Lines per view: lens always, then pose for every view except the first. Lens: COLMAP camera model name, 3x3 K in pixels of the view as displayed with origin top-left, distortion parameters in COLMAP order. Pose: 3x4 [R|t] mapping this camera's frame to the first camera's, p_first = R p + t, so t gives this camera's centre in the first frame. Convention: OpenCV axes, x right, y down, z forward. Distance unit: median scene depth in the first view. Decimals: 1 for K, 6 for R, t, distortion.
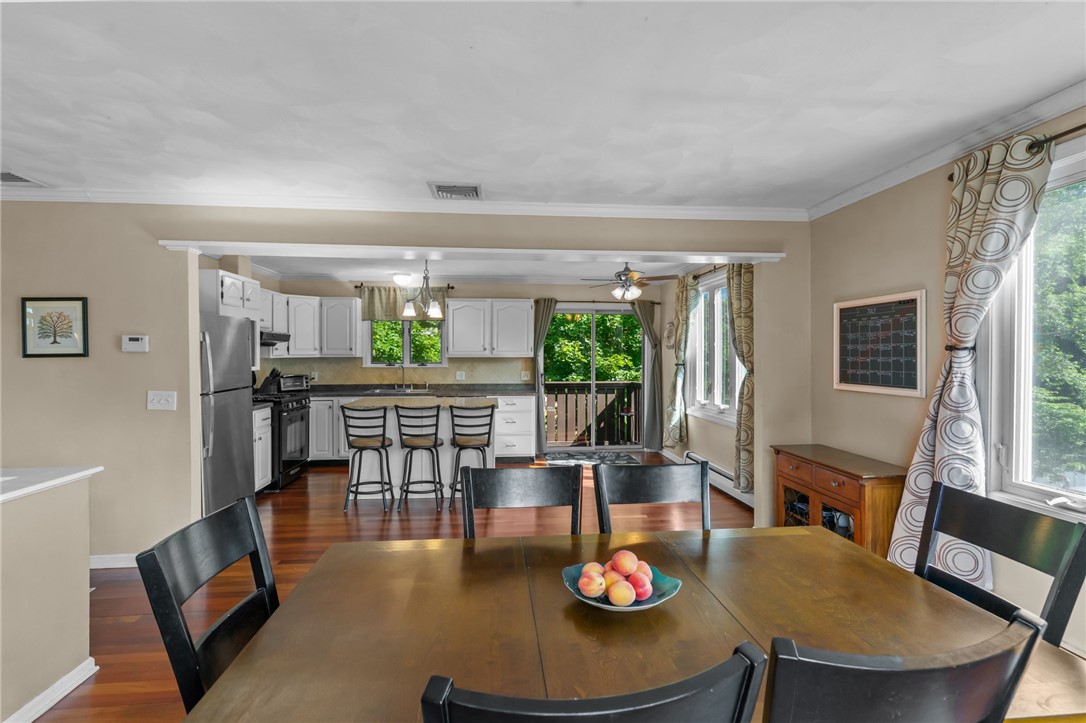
lens RADIAL K [[520.7, 0, 548.3], [0, 520.7, 354.6], [0, 0, 1]] dist [0.003098, 0.001785]
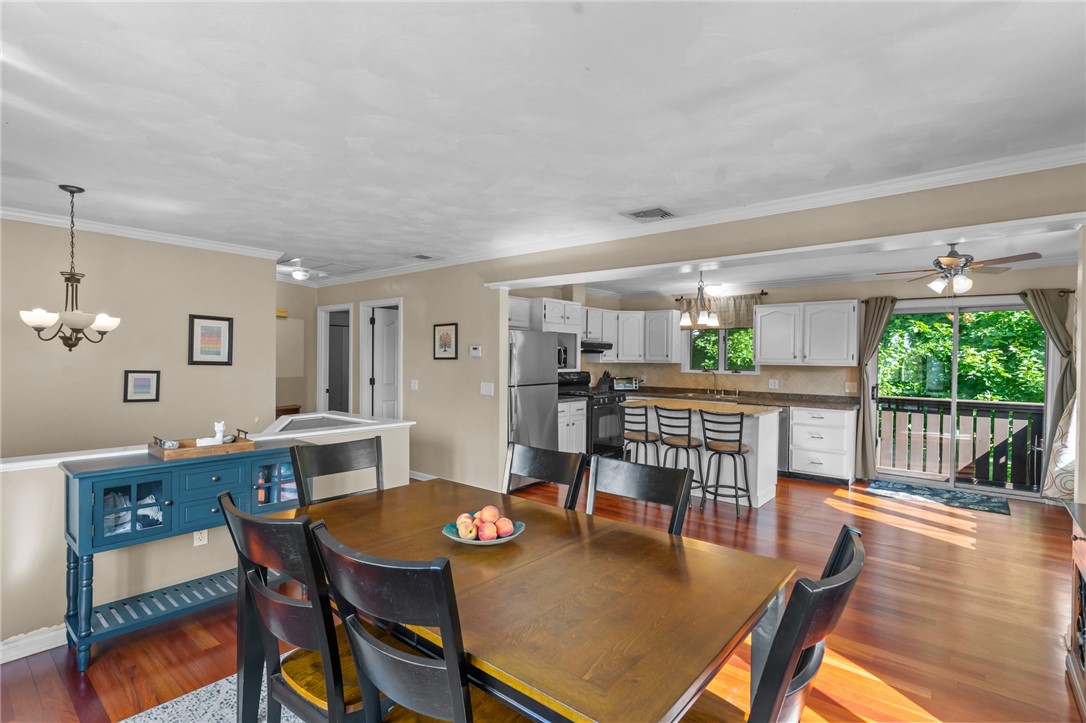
lens RADIAL K [[520.7, 0, 544.5], [0, 520.7, 365.6], [0, 0, 1]] dist [0.003098, 0.001785]
pose [[0.700464, 0.017592, -0.713471, 0.301328], [-0.013056, 0.999845, 0.011835, 0.000365], [0.713568, 0.001025, 0.700585, 0.035023]]
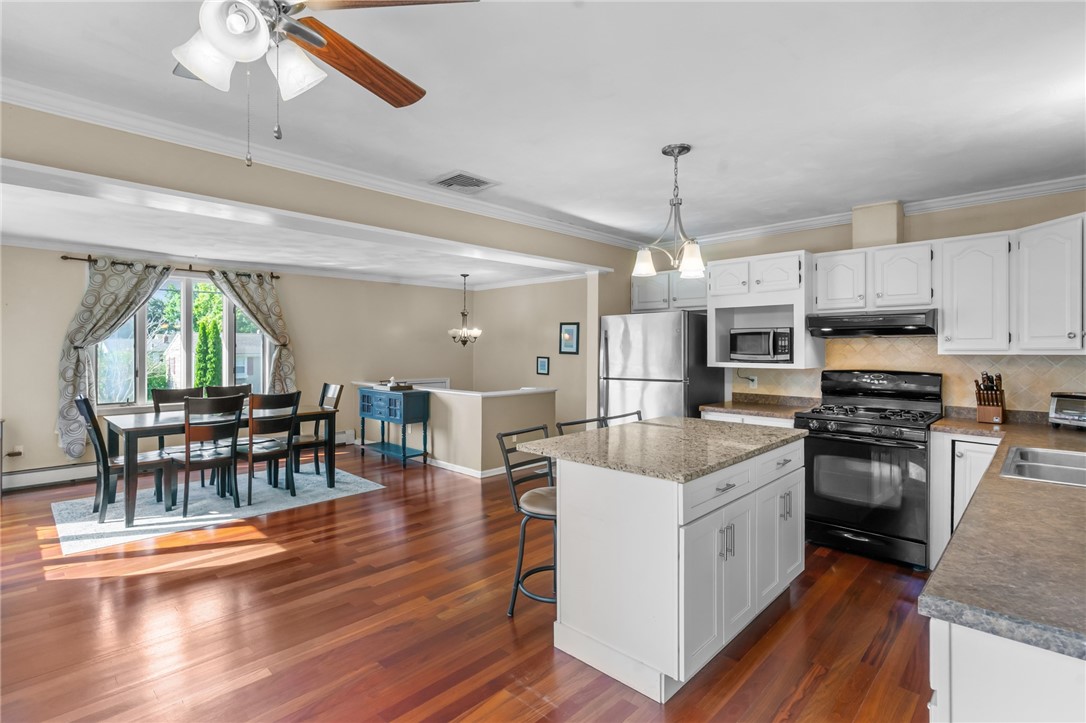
lens RADIAL K [[520.7, 0, 536.9], [0, 520.7, 350.0], [0, 0, 1]] dist [0.003098, 0.001785]
pose [[-0.767326, 0.002028, -0.641254, 0.213909], [-0.001984, 0.999983, 0.005536, -0.000901], [0.641254, 0.005521, -0.767309, 1.320219]]
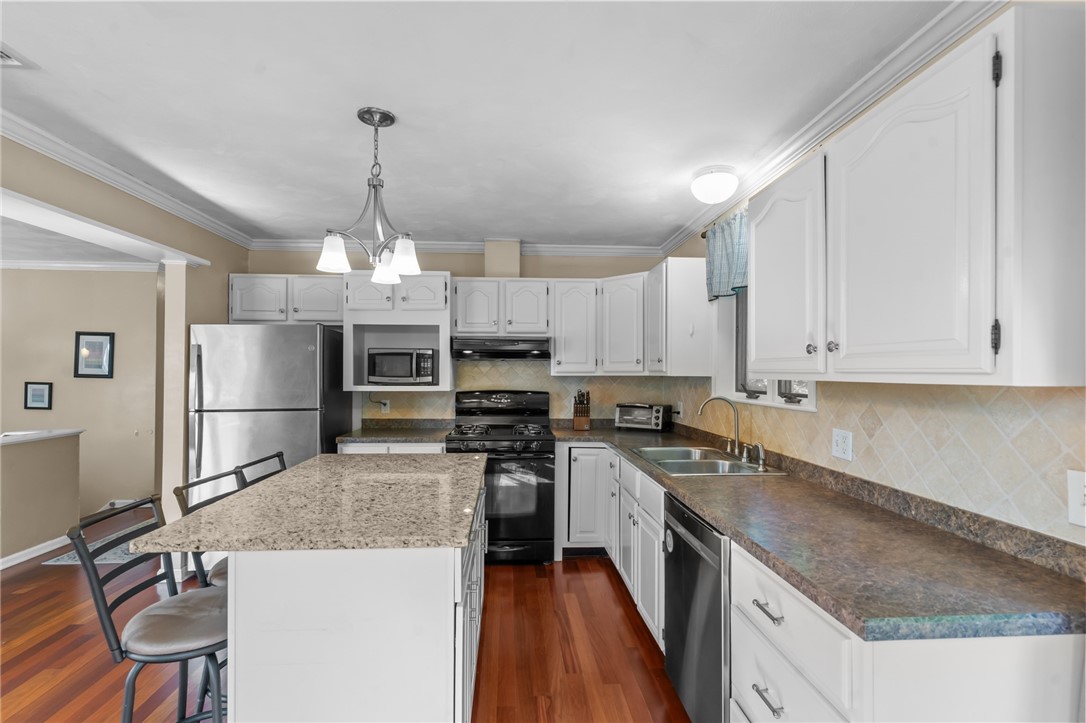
lens RADIAL K [[520.7, 0, 540.2], [0, 520.7, 367.0], [0, 0, 1]] dist [0.003098, 0.001785]
pose [[-0.043578, -0.009136, -0.999008, 0.175058], [-0.005828, 0.999943, -0.008891, 0.001360], [0.999033, 0.005435, -0.043629, 1.155708]]
